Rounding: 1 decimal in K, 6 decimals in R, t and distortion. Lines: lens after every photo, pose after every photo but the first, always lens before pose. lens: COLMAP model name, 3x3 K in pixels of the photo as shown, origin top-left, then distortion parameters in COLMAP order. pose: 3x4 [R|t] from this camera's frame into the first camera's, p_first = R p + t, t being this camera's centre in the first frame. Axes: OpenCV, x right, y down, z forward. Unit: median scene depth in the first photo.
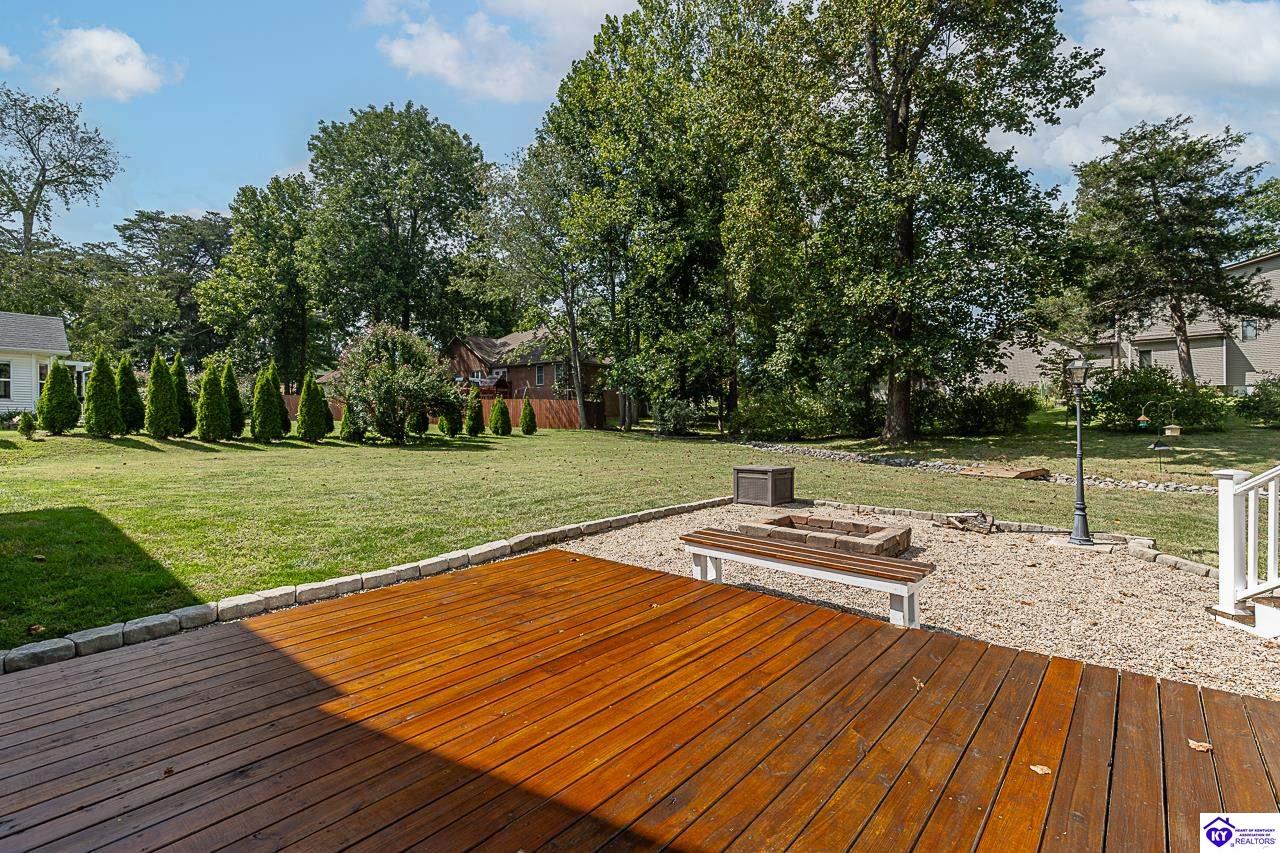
lens RADIAL K [[586.0, 0, 640.5], [0, 586.0, 424.3], [0, 0, 1]] dist [0.005842, 0.000326]
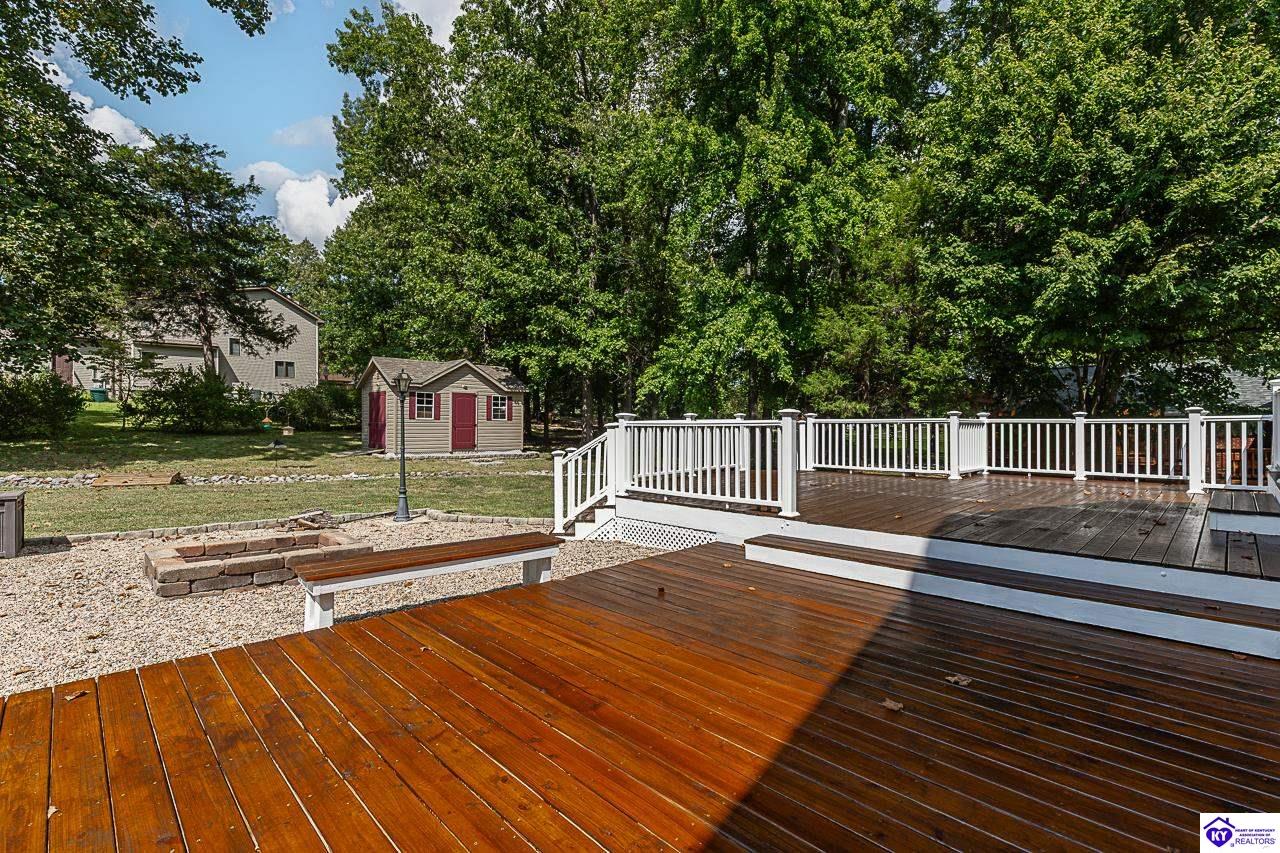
lens RADIAL K [[586.0, 0, 651.6], [0, 586.0, 428.9], [0, 0, 1]] dist [0.005842, 0.000326]
pose [[0.076461, -0.003475, 0.997066, -0.169254], [-0.000480, 0.999994, 0.003522, 0.001414], [-0.997072, -0.000748, 0.076459, 0.142254]]
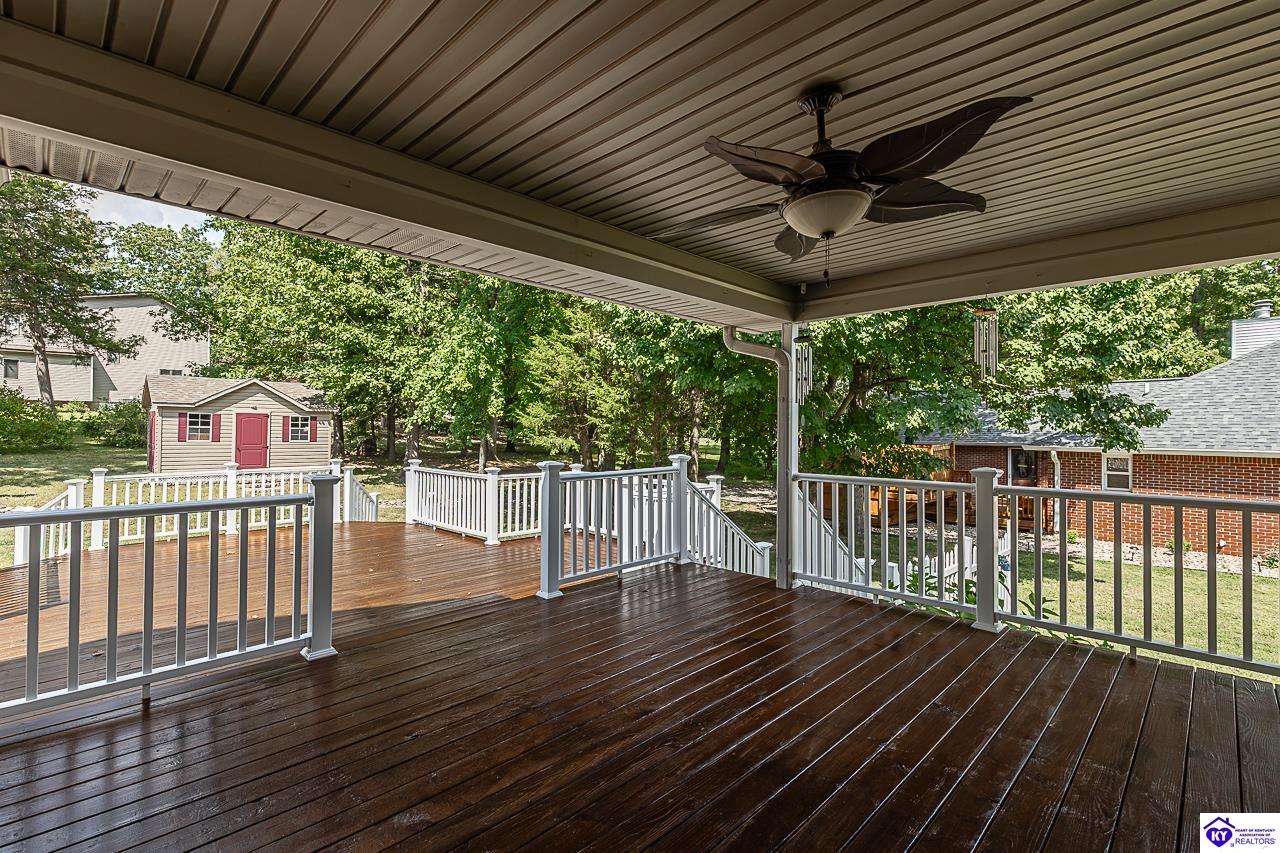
lens RADIAL K [[586.0, 0, 640.6], [0, 586.0, 427.2], [0, 0, 1]] dist [0.005842, 0.000326]
pose [[0.066020, 0.016465, 0.997682, -0.083618], [-0.016388, 0.999747, -0.015415, -0.035612], [-0.997684, -0.015332, 0.066274, -0.208093]]
